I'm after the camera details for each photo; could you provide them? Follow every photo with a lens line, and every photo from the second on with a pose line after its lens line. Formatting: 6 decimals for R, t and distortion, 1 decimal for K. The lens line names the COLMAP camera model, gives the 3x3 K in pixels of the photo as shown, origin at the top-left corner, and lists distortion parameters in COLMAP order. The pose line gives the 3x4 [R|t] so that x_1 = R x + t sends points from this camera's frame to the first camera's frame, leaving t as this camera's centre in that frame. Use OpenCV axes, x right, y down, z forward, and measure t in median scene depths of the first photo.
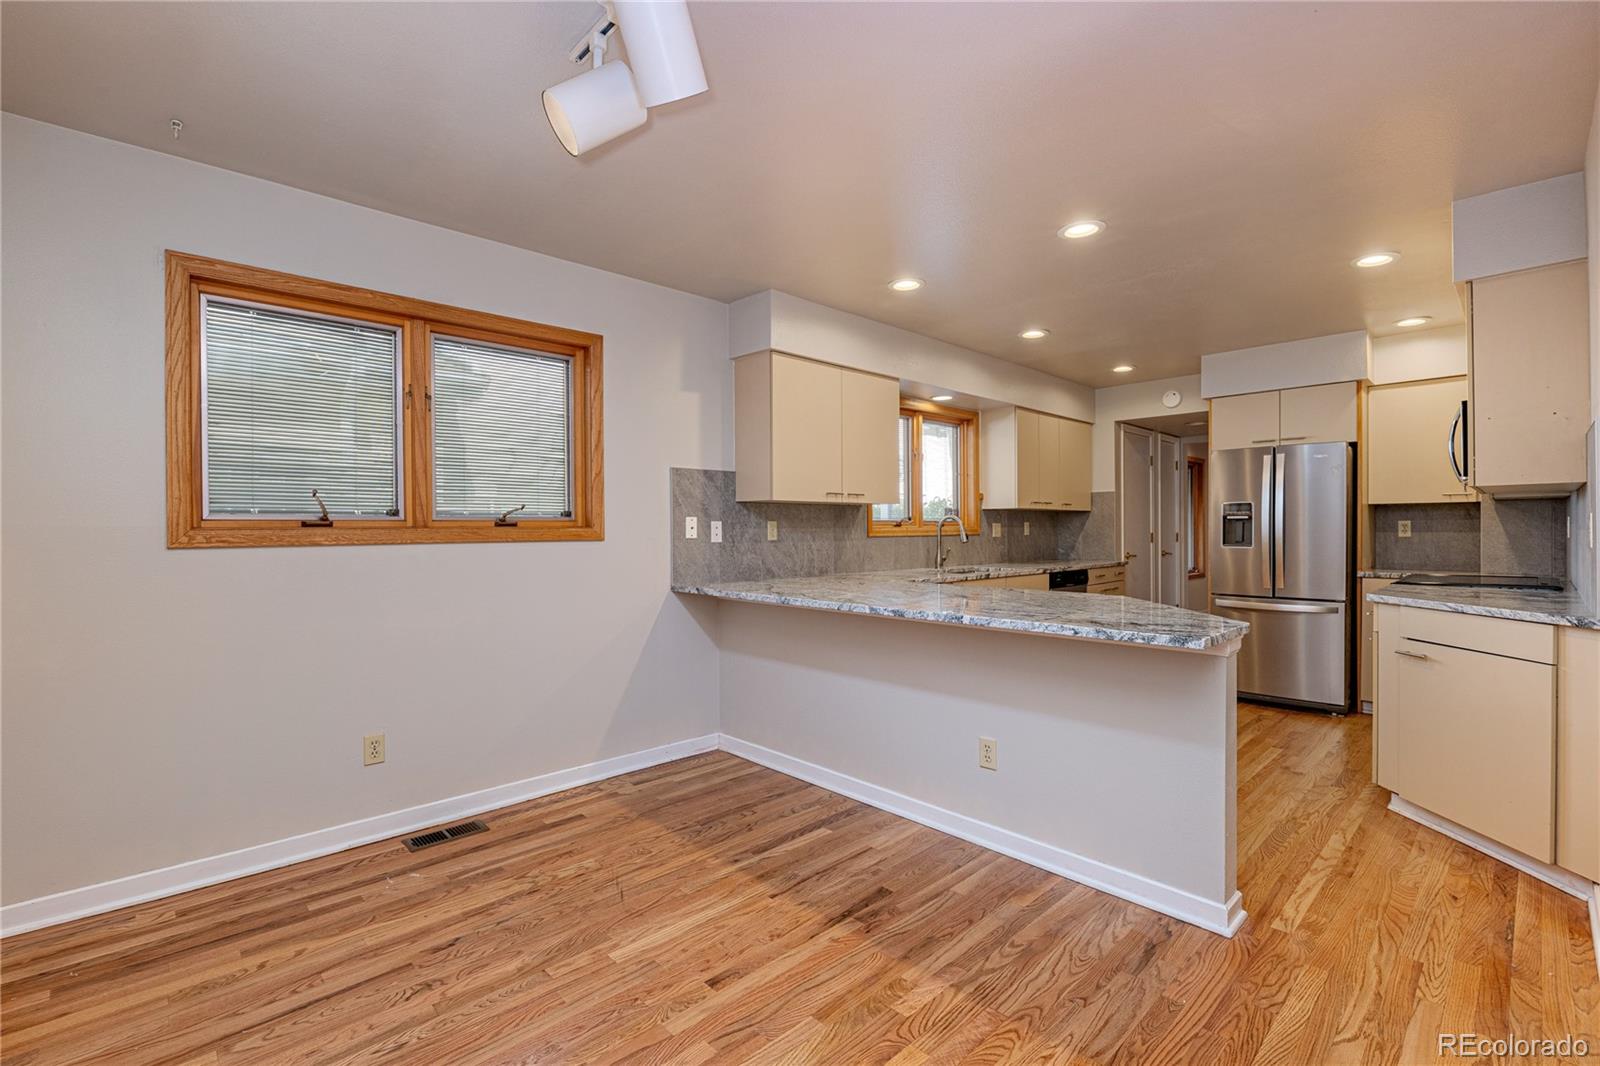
lens RADIAL K [[709.9, 0, 800.0], [0, 709.9, 533.0], [0, 0, 1]] dist [-0.003108, -0.001178]
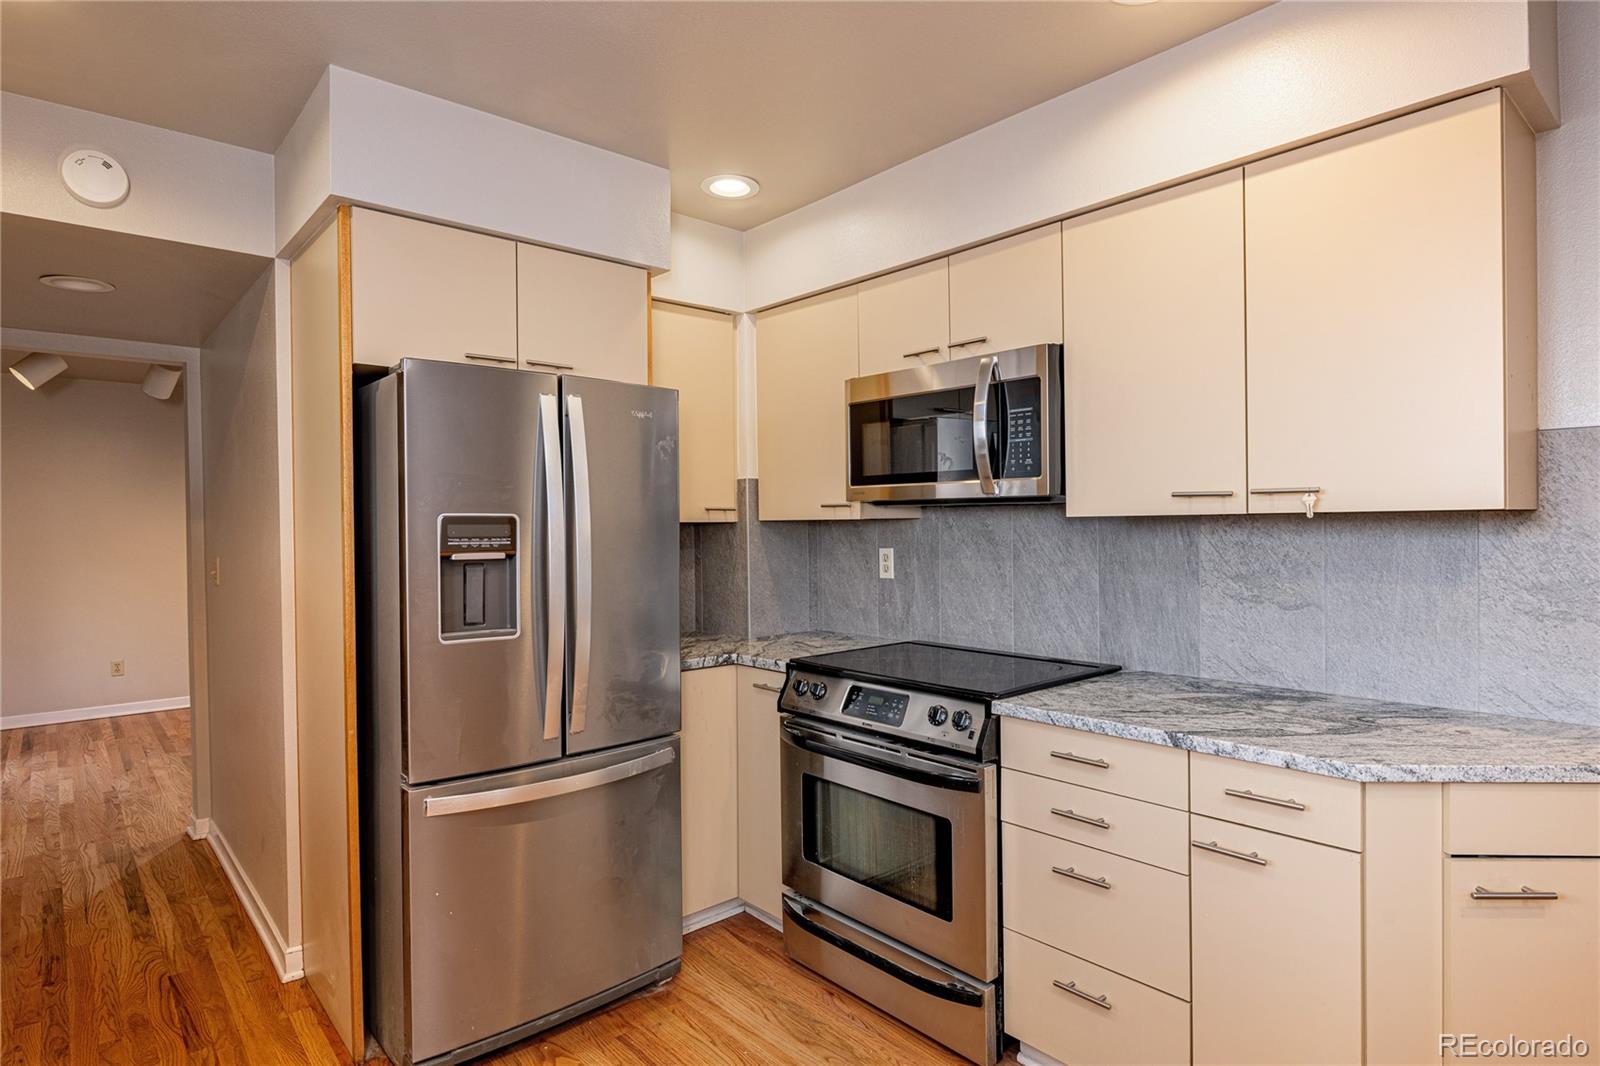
lens RADIAL K [[858.6, 0, 800.0], [0, 858.6, 533.0], [0, 0, 1]] dist [-0.000279, -0.000837]
pose [[0.046073, -0.005612, 0.998922, 0.172532], [0.014945, 0.999876, 0.004928, -0.030398], [-0.998826, 0.014701, 0.046152, 0.746619]]
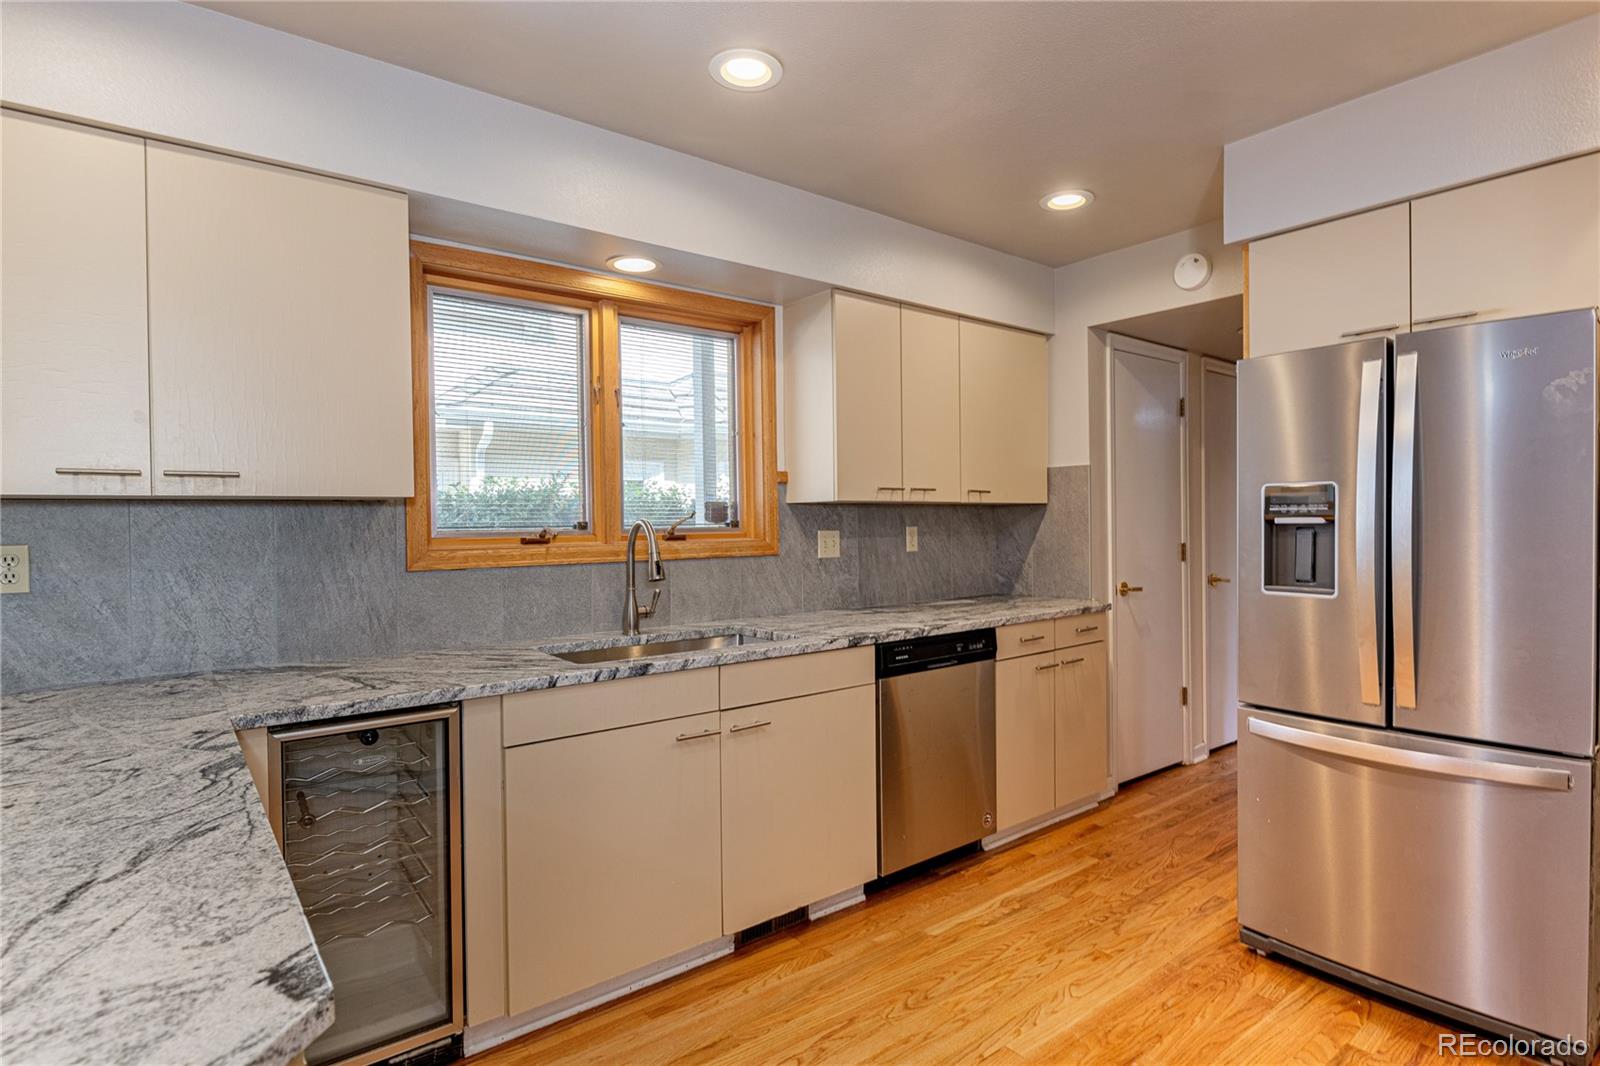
lens RADIAL K [[821.0, 0, 800.0], [0, 821.0, 533.0], [0, 0, 1]] dist [0.000103, 0.000407]
pose [[0.995644, -0.006010, -0.093042, 0.344442], [0.006724, 0.999950, 0.007366, -0.018345], [0.092993, -0.007959, 0.995635, 0.462678]]
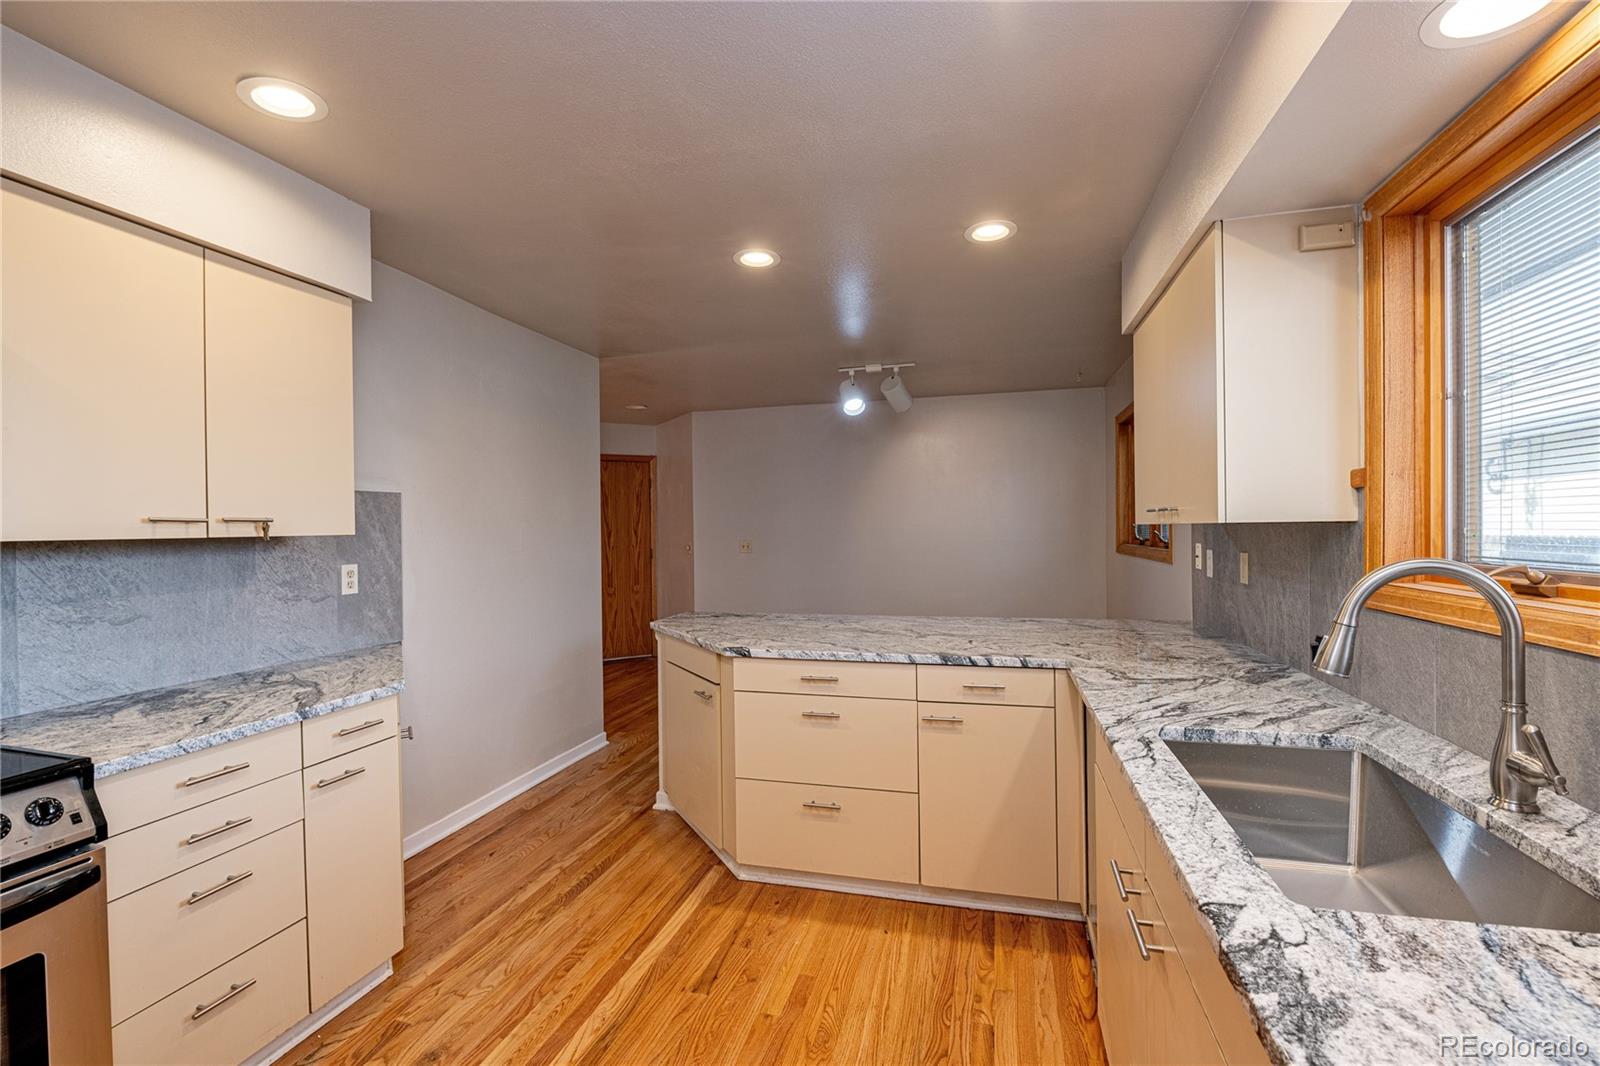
lens RADIAL K [[709.9, 0, 800.0], [0, 709.9, 533.0], [0, 0, 1]] dist [-0.003108, -0.001178]
pose [[-0.855575, 0.027950, -0.516924, 0.475047], [0.022919, 0.999607, 0.016114, -0.034800], [0.517172, 0.001939, -0.855880, 1.038644]]
